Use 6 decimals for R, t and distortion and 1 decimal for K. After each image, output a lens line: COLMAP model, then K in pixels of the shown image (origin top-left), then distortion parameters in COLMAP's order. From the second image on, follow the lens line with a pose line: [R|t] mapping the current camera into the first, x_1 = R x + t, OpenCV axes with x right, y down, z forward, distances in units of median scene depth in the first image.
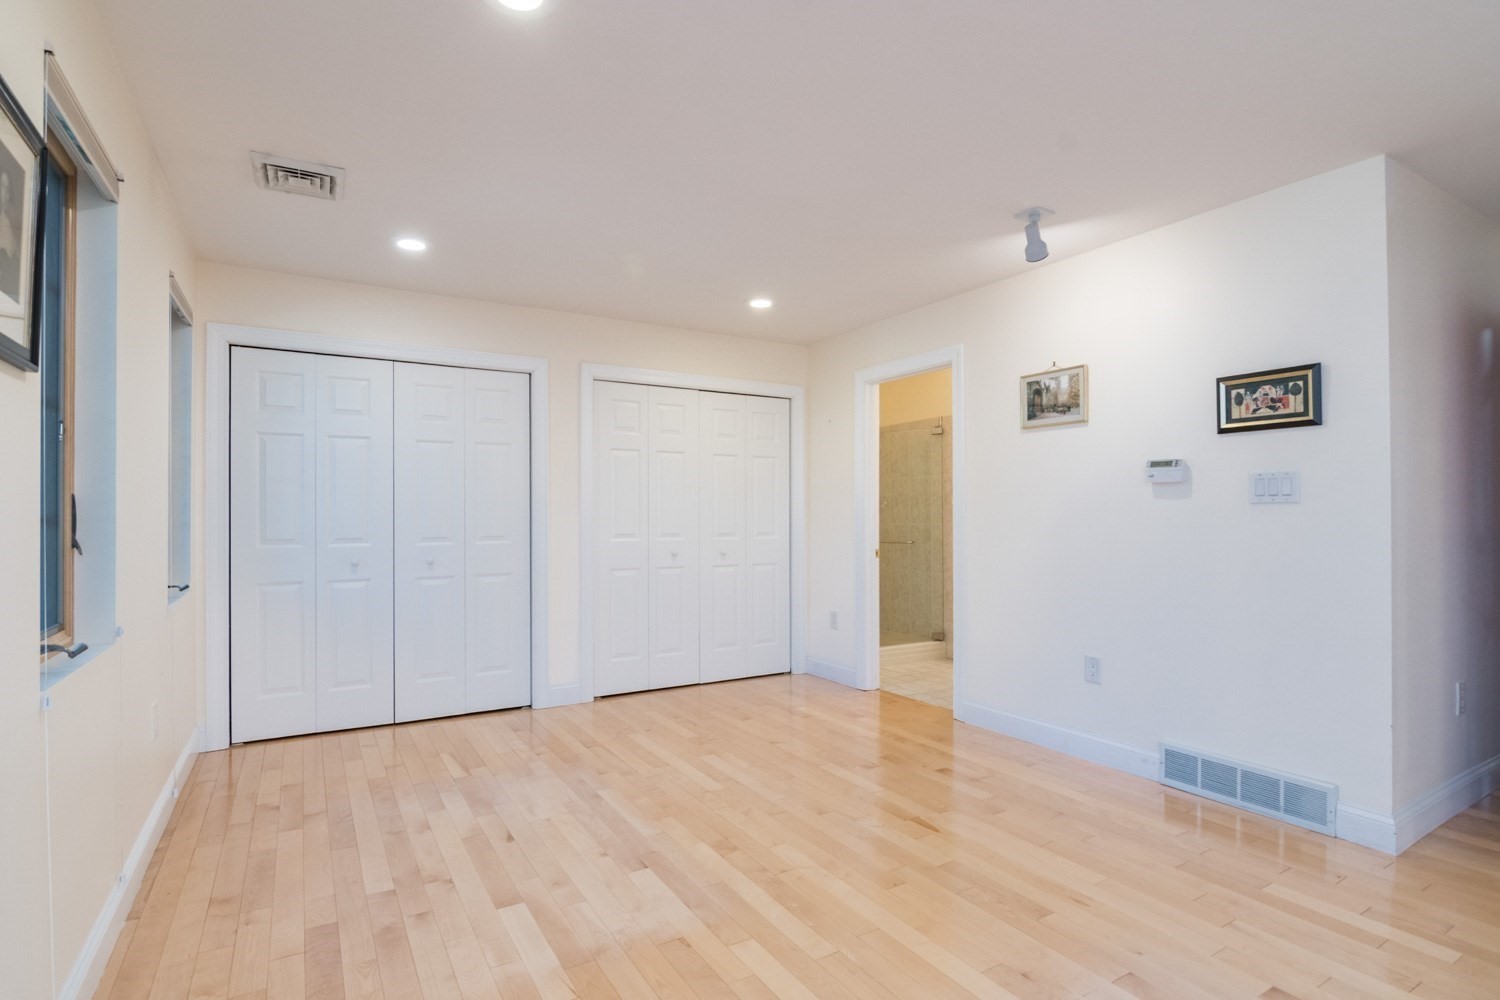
lens RADIAL K [[730.9, 0, 741.9], [0, 730.9, 511.9], [0, 0, 1]] dist [-0.016369, -0.000854]
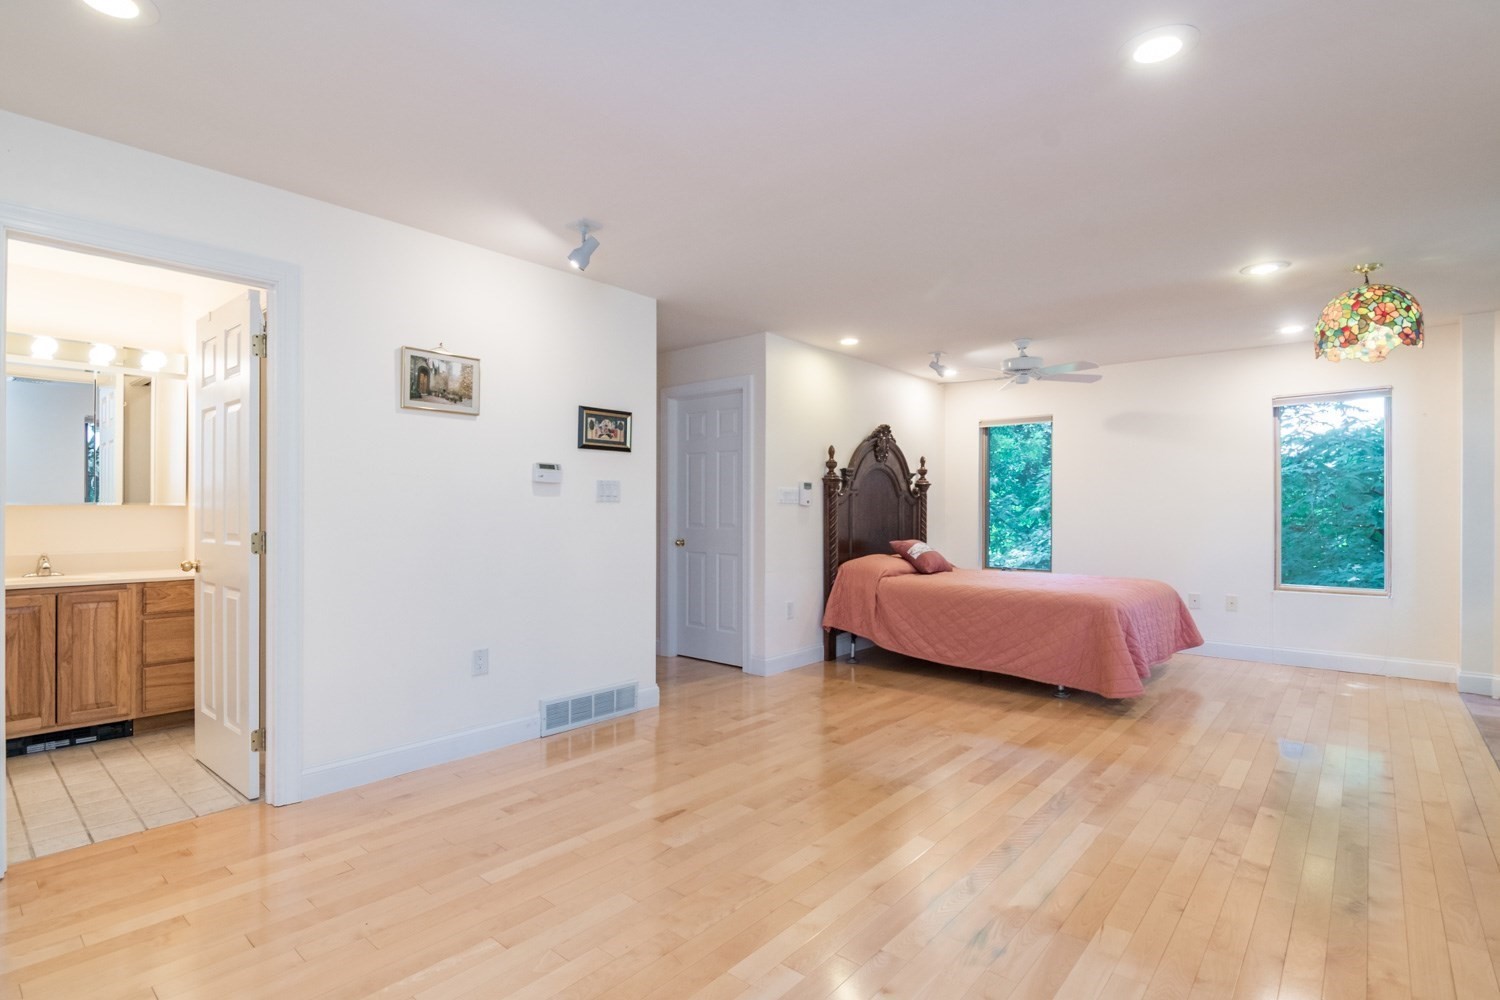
lens RADIAL K [[730.9, 0, 741.9], [0, 730.9, 511.9], [0, 0, 1]] dist [-0.016369, -0.000854]
pose [[-0.311042, -0.002426, 0.950393, -0.666051], [-0.006757, 0.999977, 0.000341, 0.005432], [-0.950372, -0.006316, -0.311051, 1.086908]]
